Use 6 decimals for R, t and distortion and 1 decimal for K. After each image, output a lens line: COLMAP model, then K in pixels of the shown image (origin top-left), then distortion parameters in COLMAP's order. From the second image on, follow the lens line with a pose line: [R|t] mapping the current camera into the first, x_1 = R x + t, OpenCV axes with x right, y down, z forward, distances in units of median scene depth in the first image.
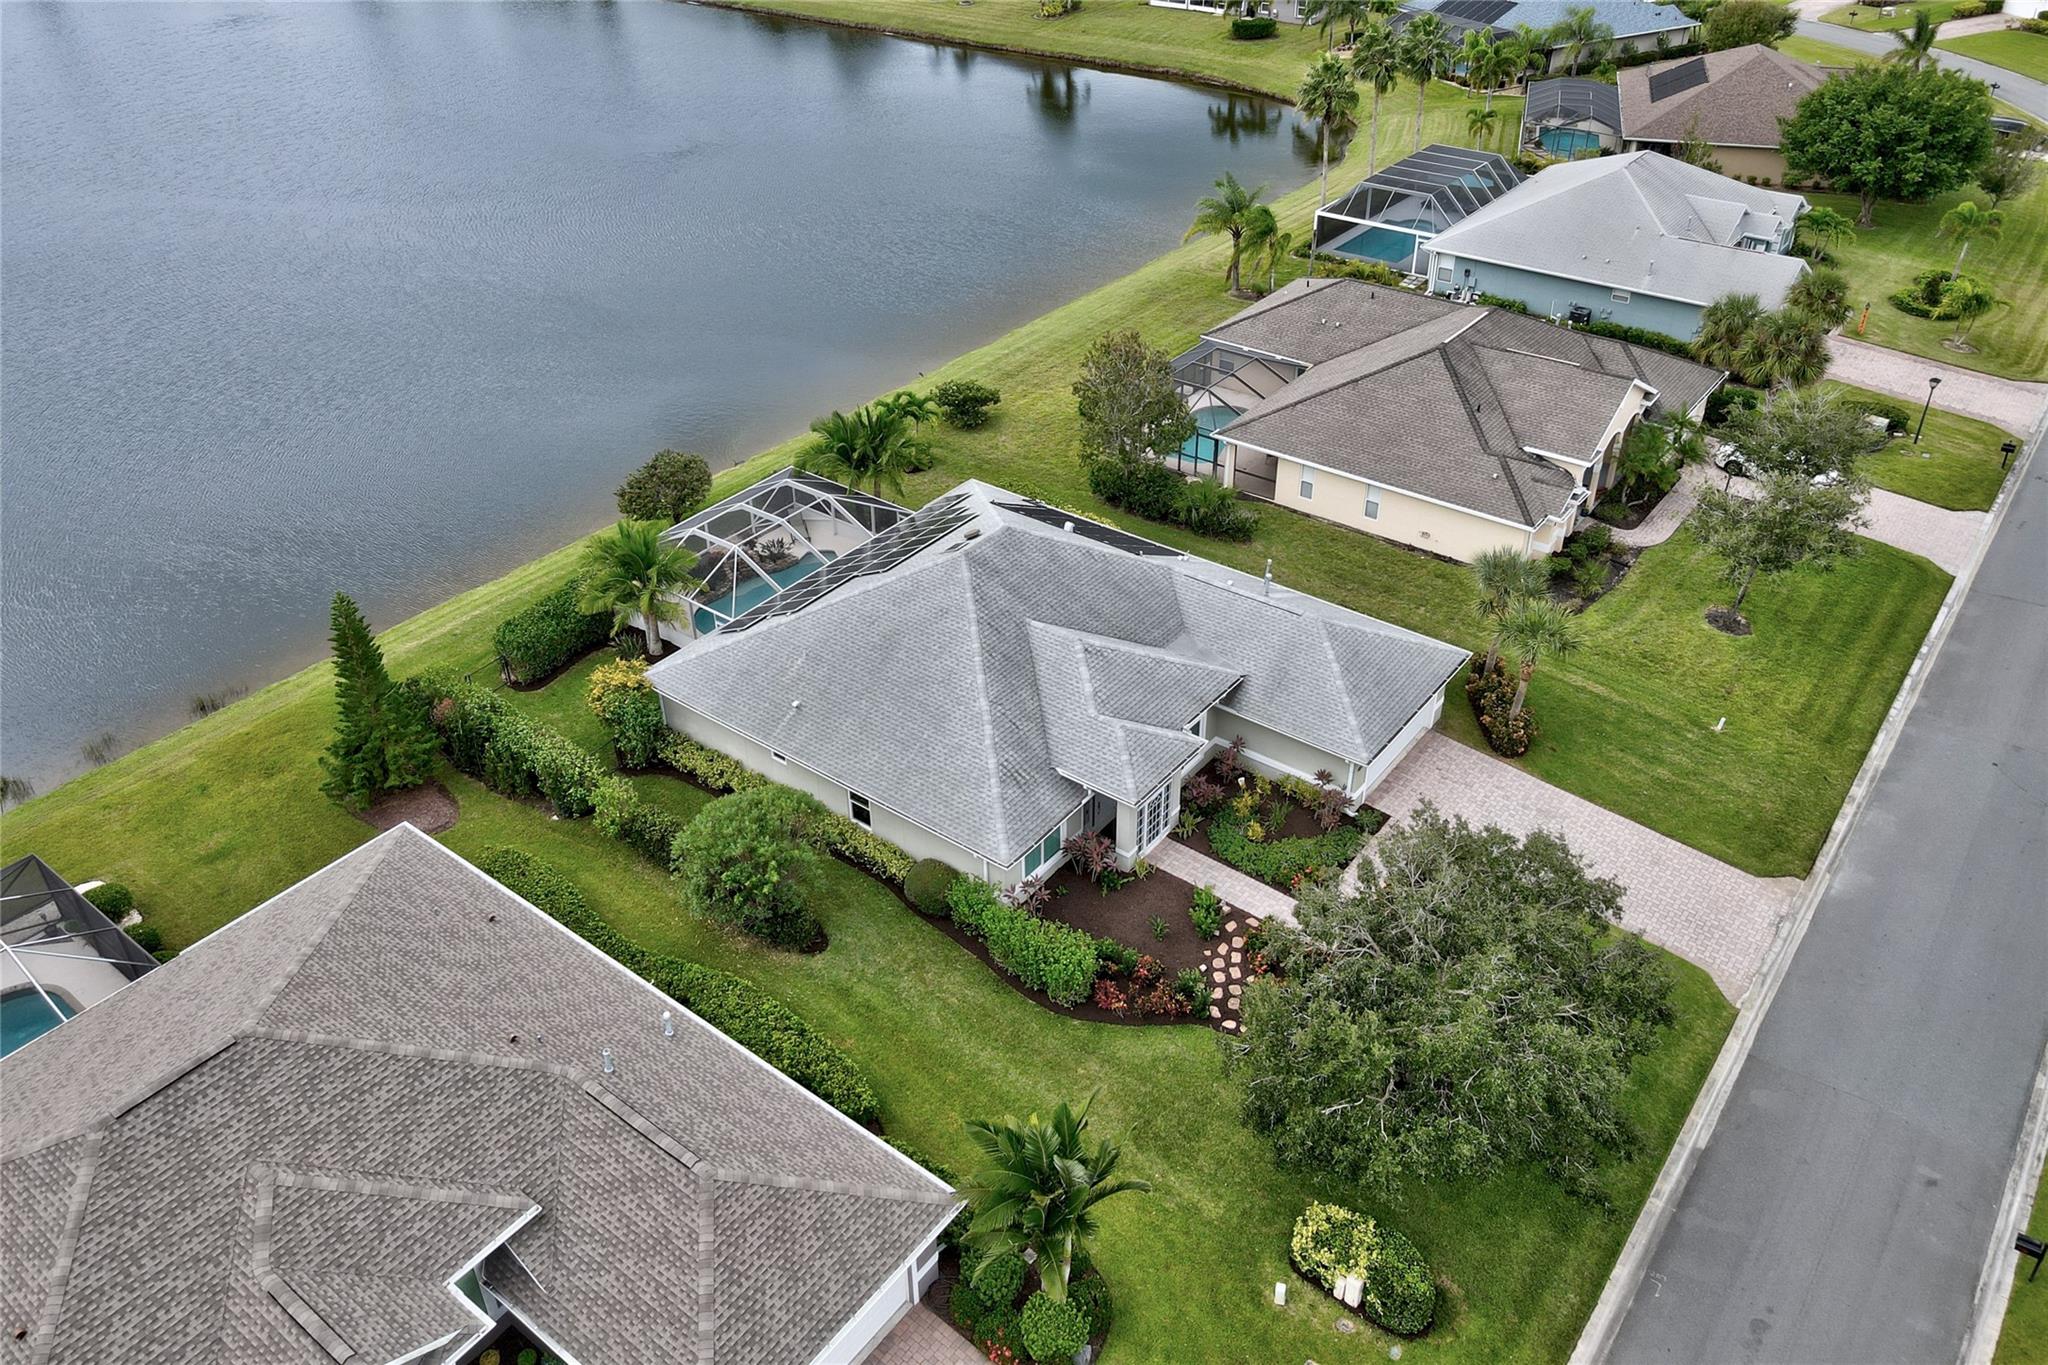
lens RADIAL K [[1501.4, 0, 1020.4], [0, 1501.4, 664.5], [0, 0, 1]] dist [0.010964, 0.005979]
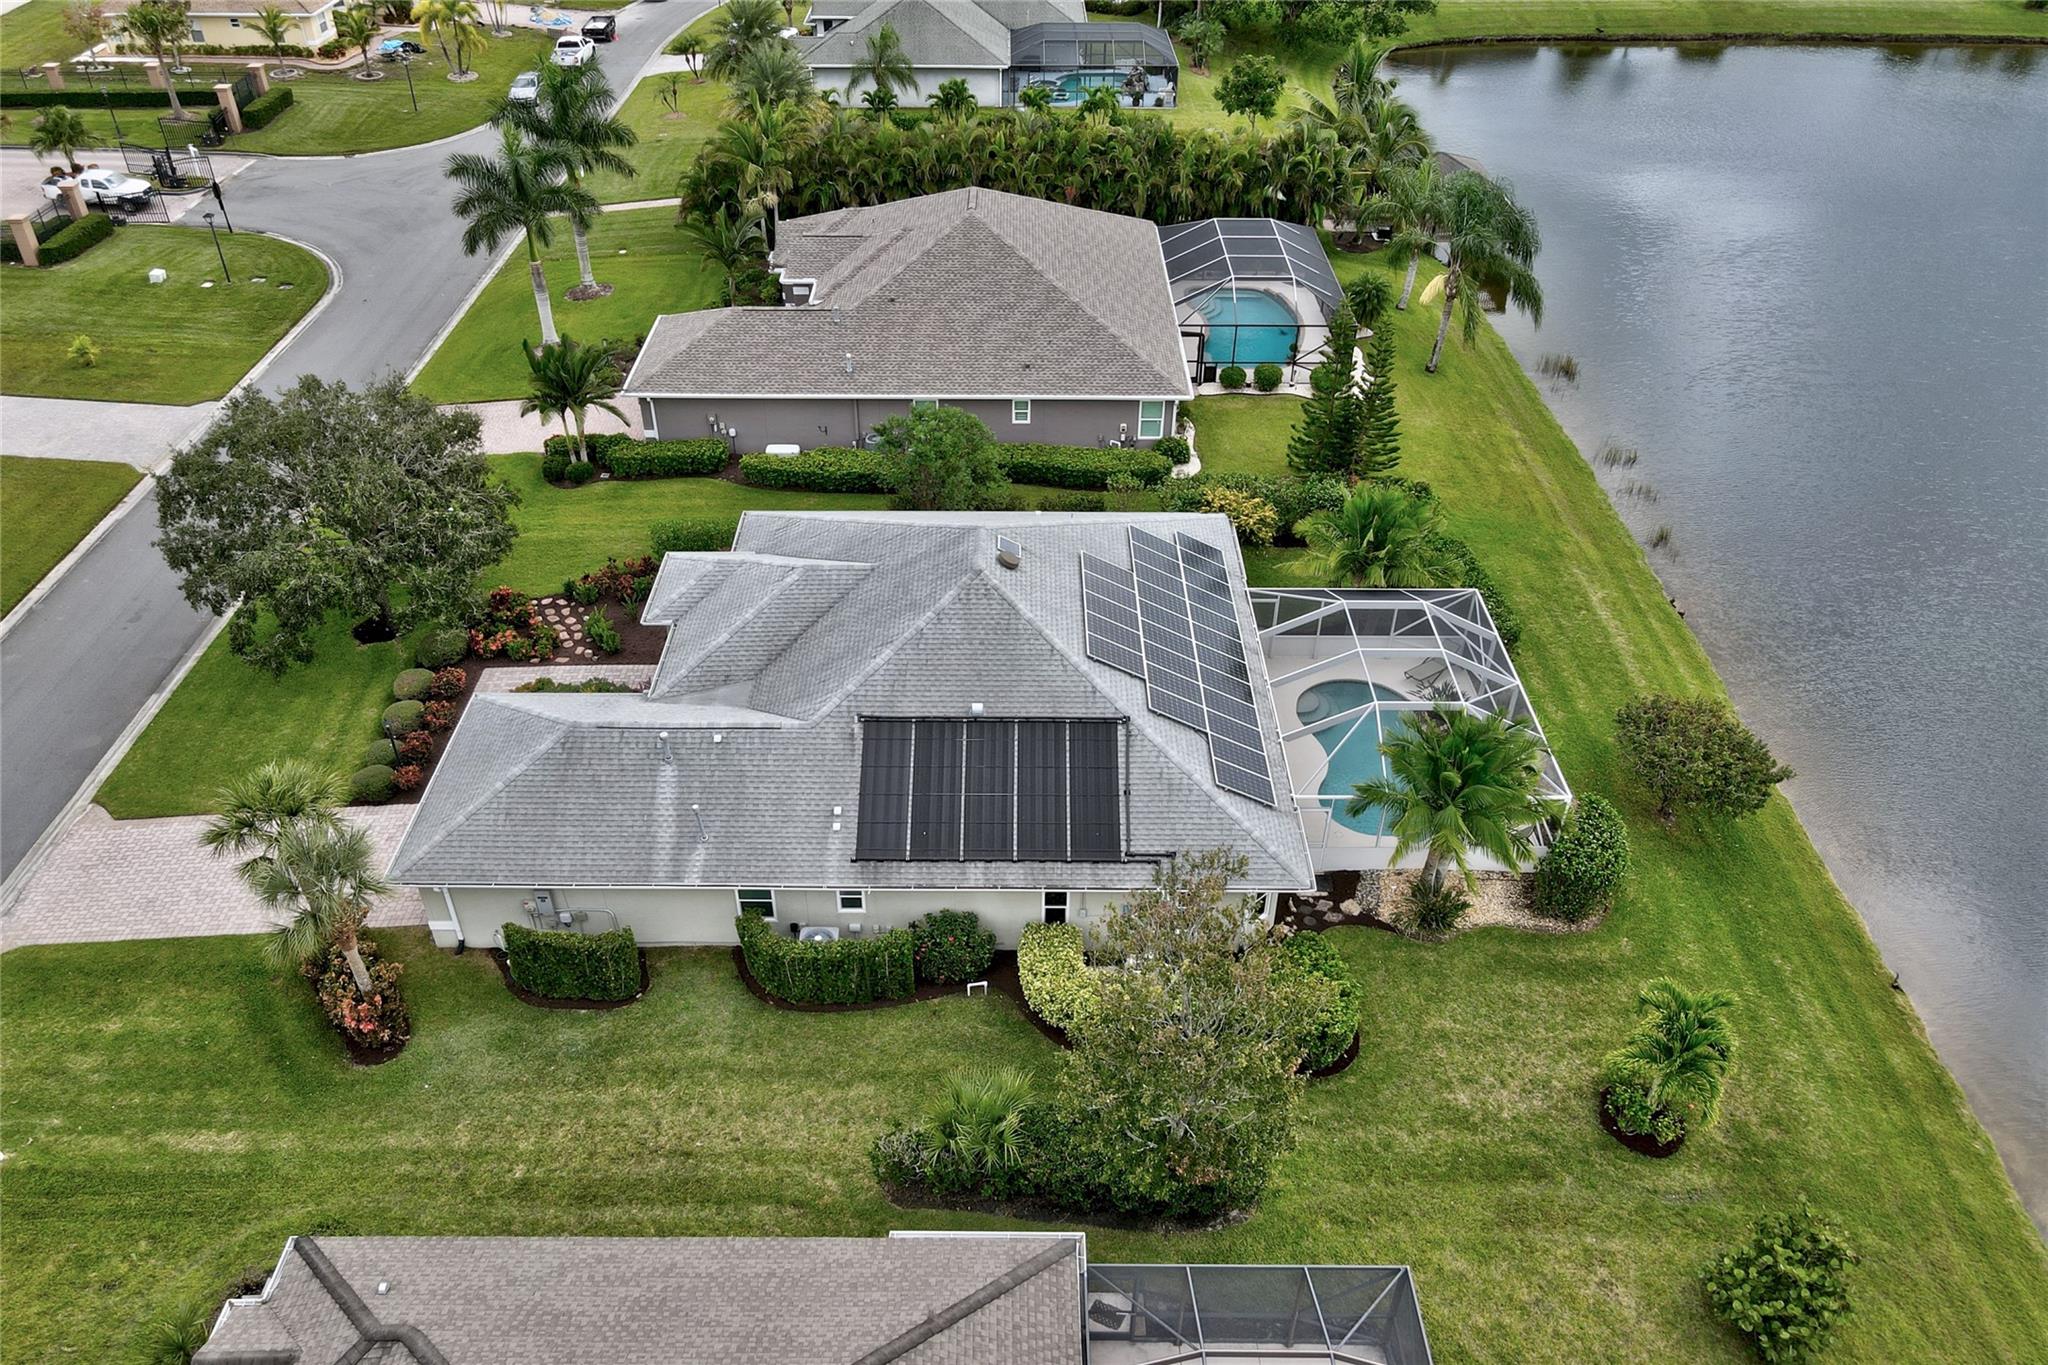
lens RADIAL K [[1501.4, 0, 1035.0], [0, 1501.4, 683.1], [0, 0, 1]] dist [0.010964, 0.005979]
pose [[-0.787196, 0.365895, -0.496431, 0.452734], [-0.337623, 0.417934, 0.843411, -0.904981], [0.516075, 0.831536, -0.205462, 1.474606]]
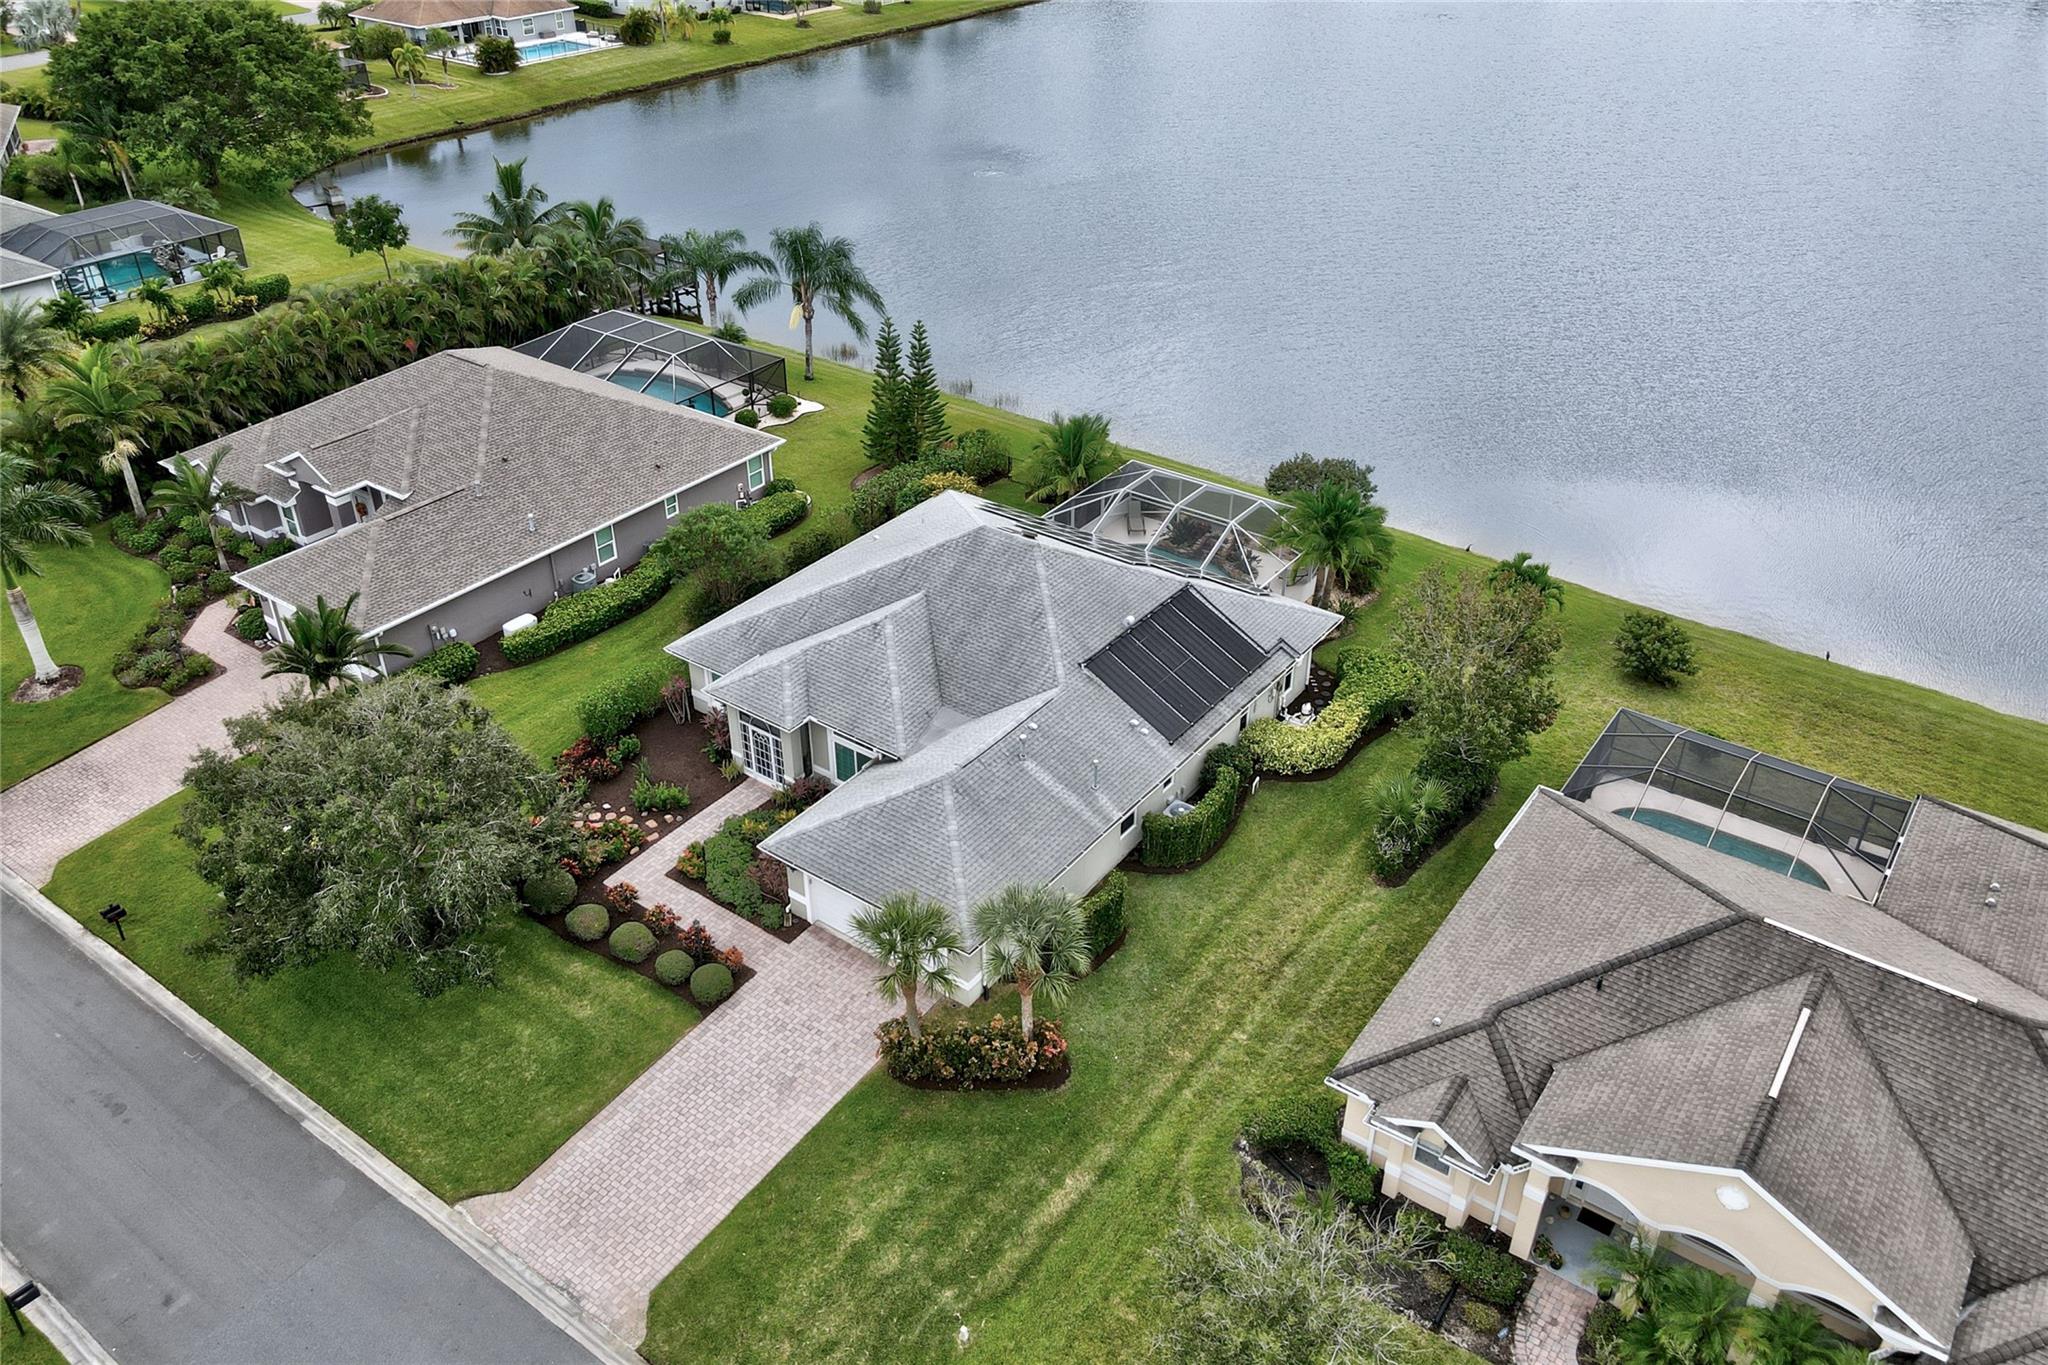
lens RADIAL K [[1501.4, 0, 1028.7], [0, 1501.4, 673.4], [0, 0, 1]] dist [0.010964, 0.005979]
pose [[0.035290, 0.540103, -0.840859, 1.060128], [-0.560397, 0.707349, 0.430827, -0.561672], [0.827472, 0.456011, 0.327634, 0.844073]]
